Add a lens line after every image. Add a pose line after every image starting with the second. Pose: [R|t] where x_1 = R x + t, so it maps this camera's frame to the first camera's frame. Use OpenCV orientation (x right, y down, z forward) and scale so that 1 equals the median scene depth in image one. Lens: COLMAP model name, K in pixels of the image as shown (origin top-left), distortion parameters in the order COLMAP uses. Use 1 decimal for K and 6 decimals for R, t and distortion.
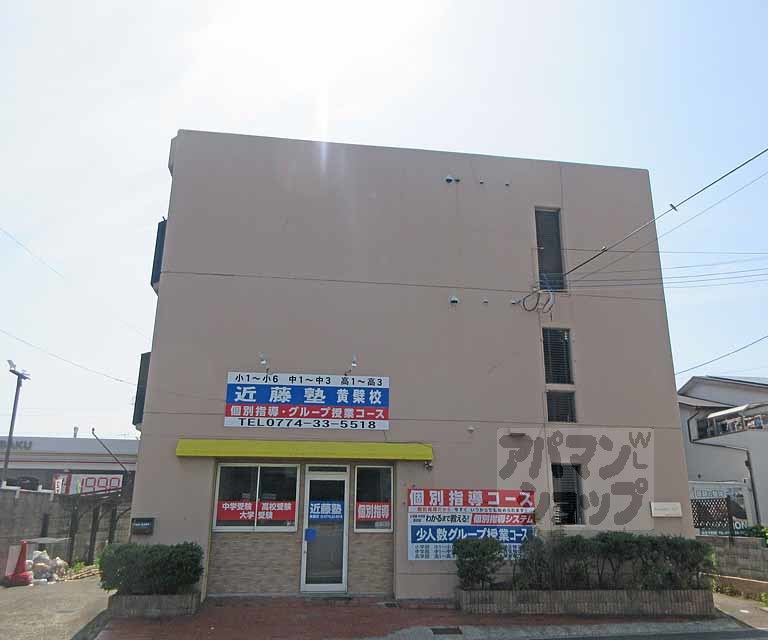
lens RADIAL K [[619.7, 0, 384.0], [0, 619.7, 320.0], [0, 0, 1]] dist [0.022852, -0.000189]
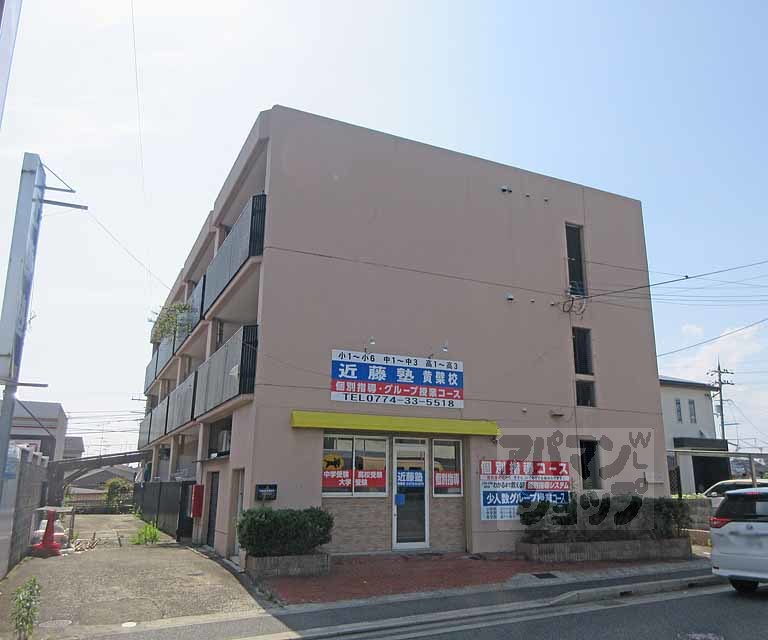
lens RADIAL K [[619.7, 0, 384.0], [0, 619.7, 320.0], [0, 0, 1]] dist [0.022852, -0.000189]
pose [[0.953807, 0.074284, 0.291091, -0.482317], [-0.087994, 0.995531, 0.034277, -0.010544], [-0.287244, -0.058308, 0.956081, -0.036505]]
